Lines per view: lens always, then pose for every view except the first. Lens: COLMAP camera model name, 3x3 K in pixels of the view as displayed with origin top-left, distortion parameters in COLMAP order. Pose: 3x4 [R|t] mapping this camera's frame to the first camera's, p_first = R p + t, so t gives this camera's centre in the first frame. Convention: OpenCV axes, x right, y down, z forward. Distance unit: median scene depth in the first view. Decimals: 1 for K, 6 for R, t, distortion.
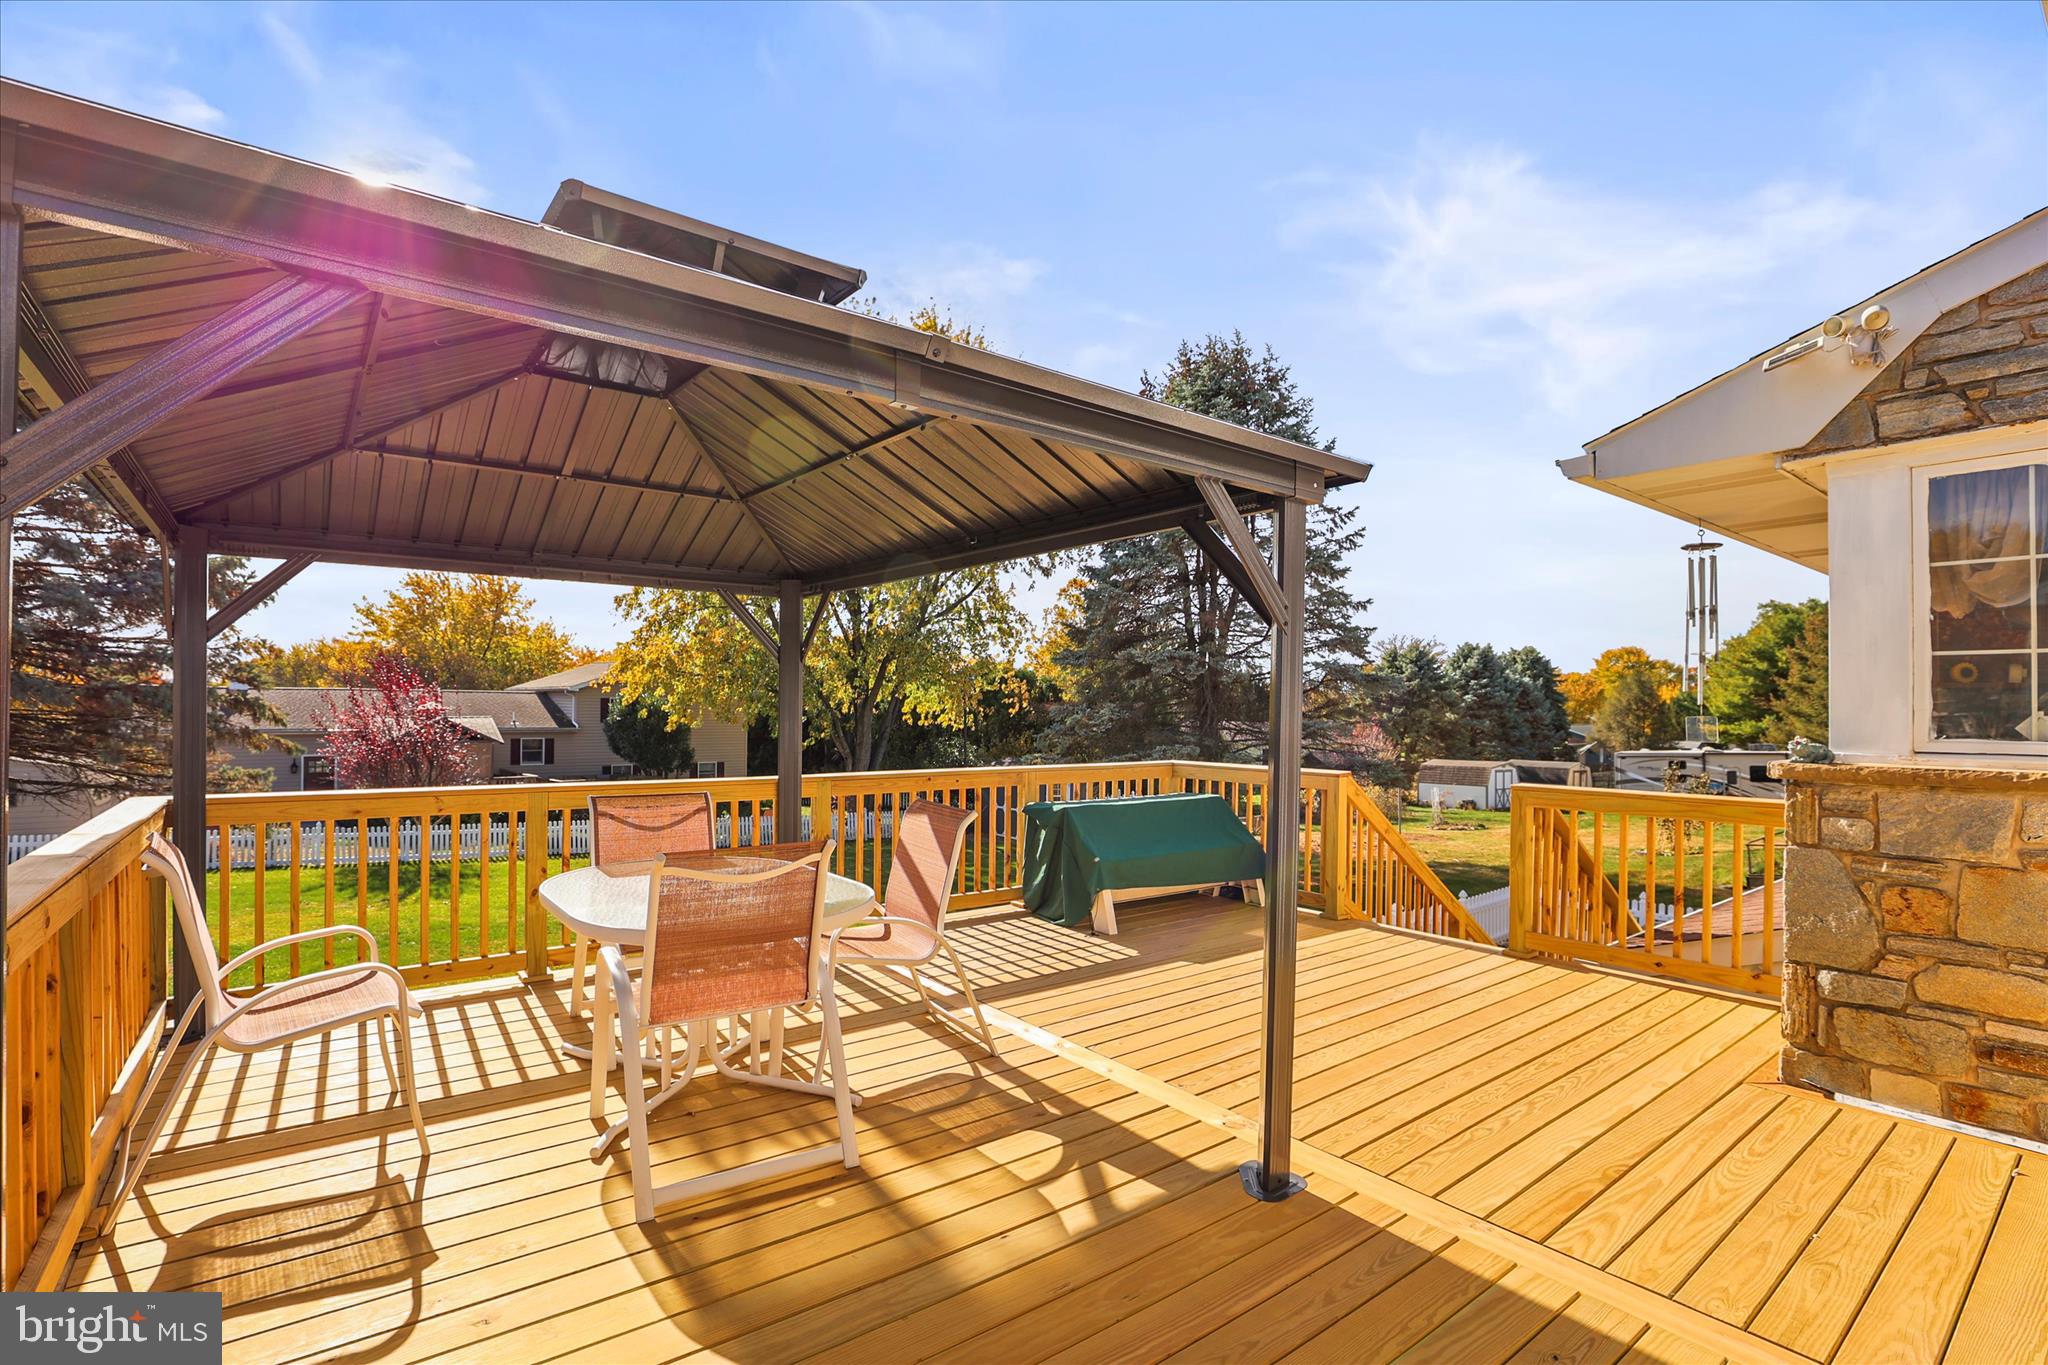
lens RADIAL K [[945.4, 0, 1027.3], [0, 945.4, 699.4], [0, 0, 1]] dist [-0.027460, 0.000166]
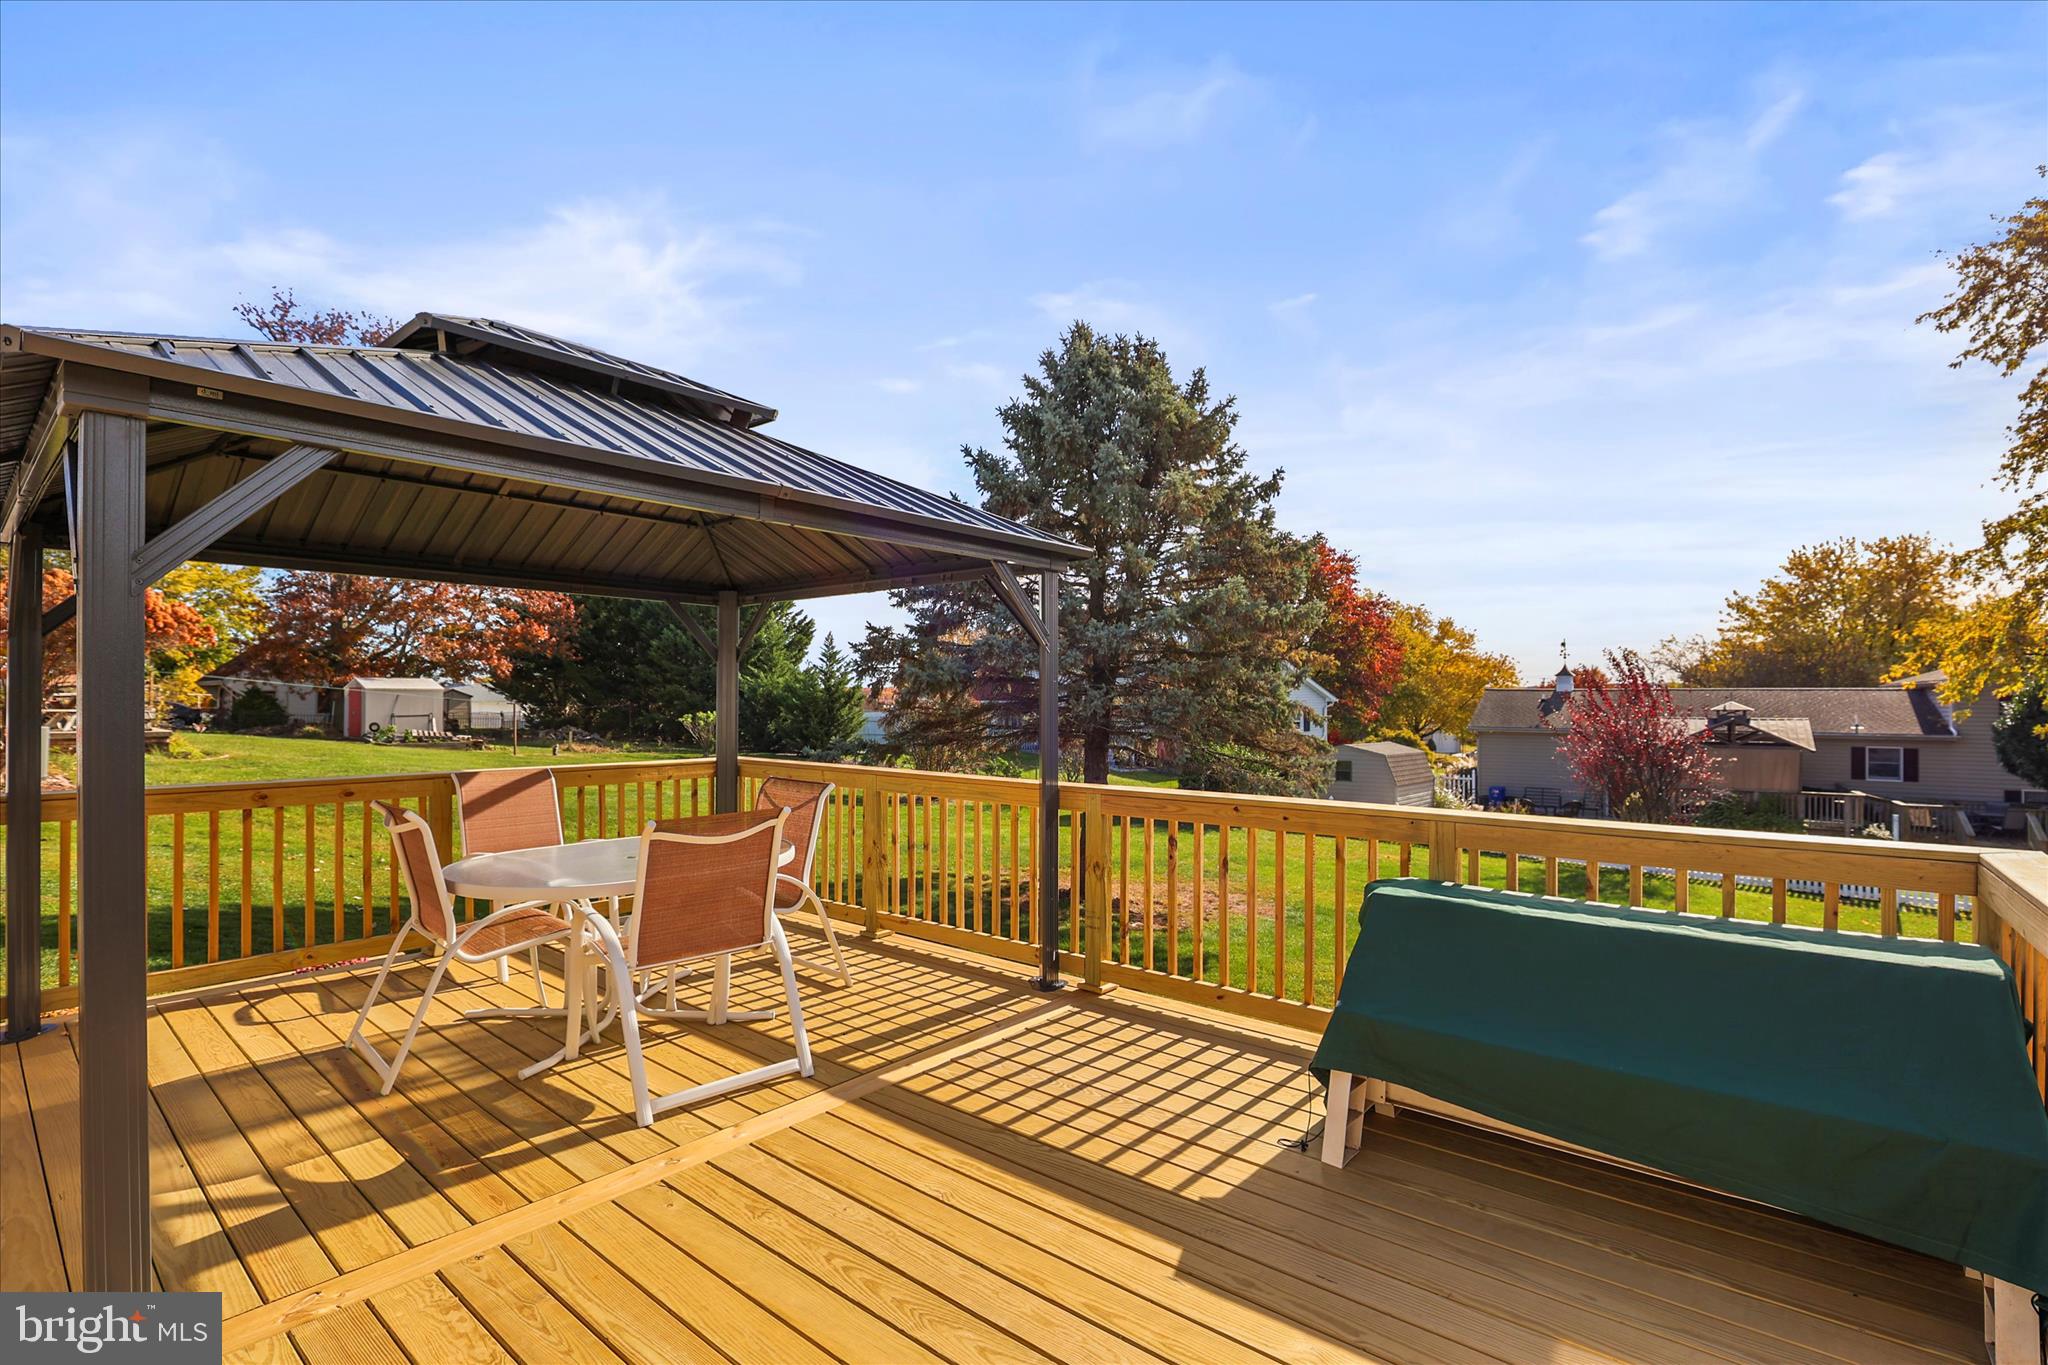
lens RADIAL K [[955.7, 0, 1004.1], [0, 955.7, 686.3], [0, 0, 1]] dist [-0.031926, 0.002651]
pose [[0.207106, -0.017343, -0.978165, 0.067903], [0.003215, 0.999850, -0.017047, 0.000992], [0.978313, 0.000386, 0.207130, 0.091966]]
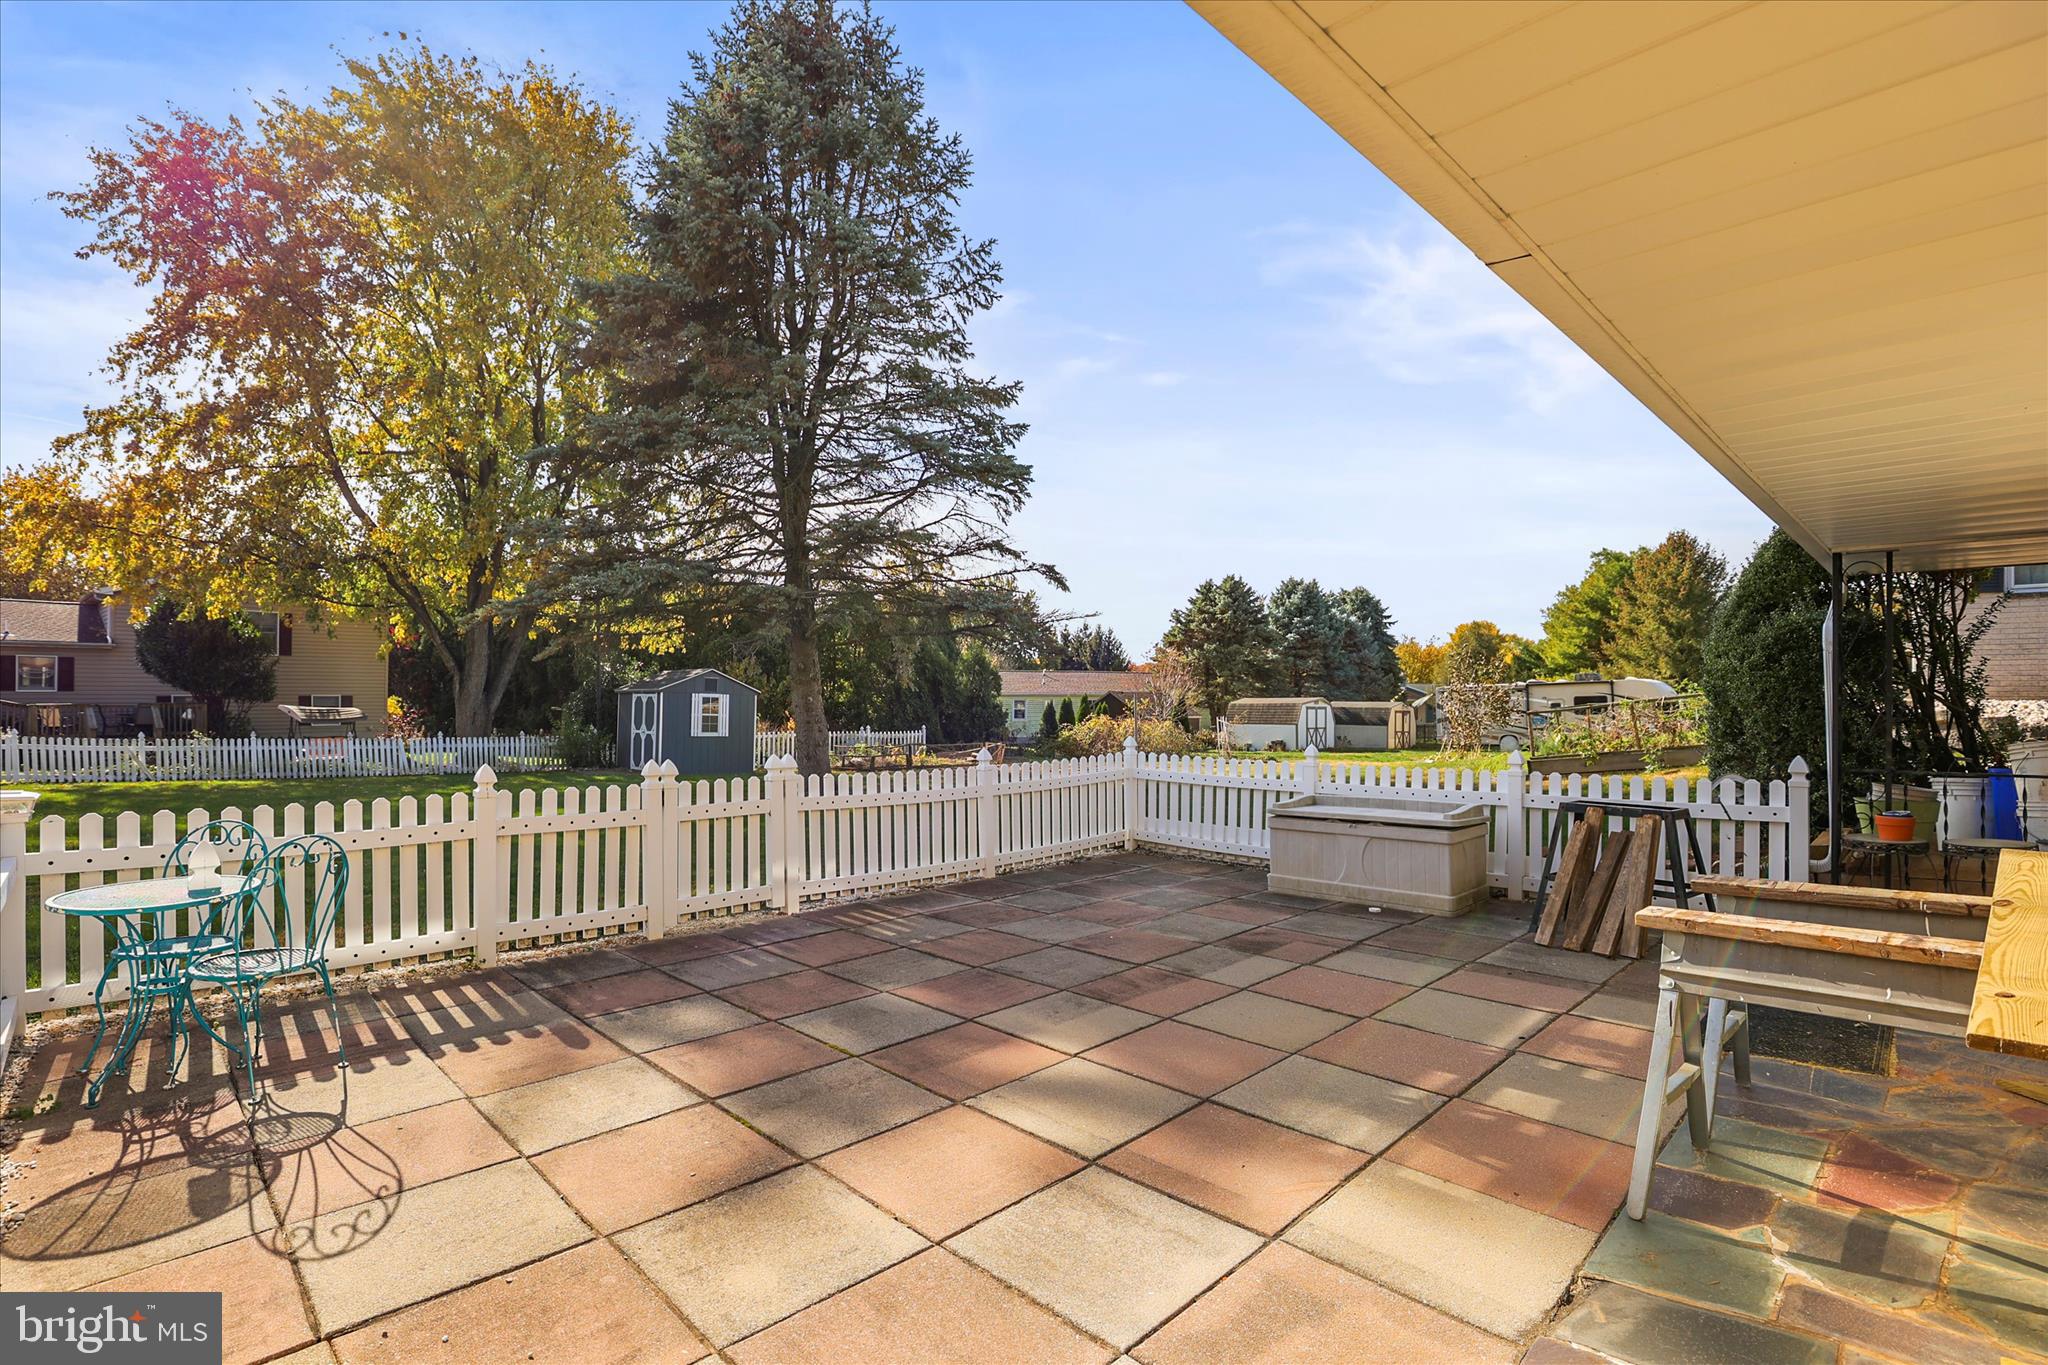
lens RADIAL K [[955.7, 0, 1018.5], [0, 955.7, 692.0], [0, 0, 1]] dist [-0.031926, 0.002651]
pose [[0.993423, -0.006158, 0.114336, 0.131277], [0.004793, 0.999914, 0.012207, 0.051630], [-0.114401, -0.011579, 0.993367, 0.144156]]
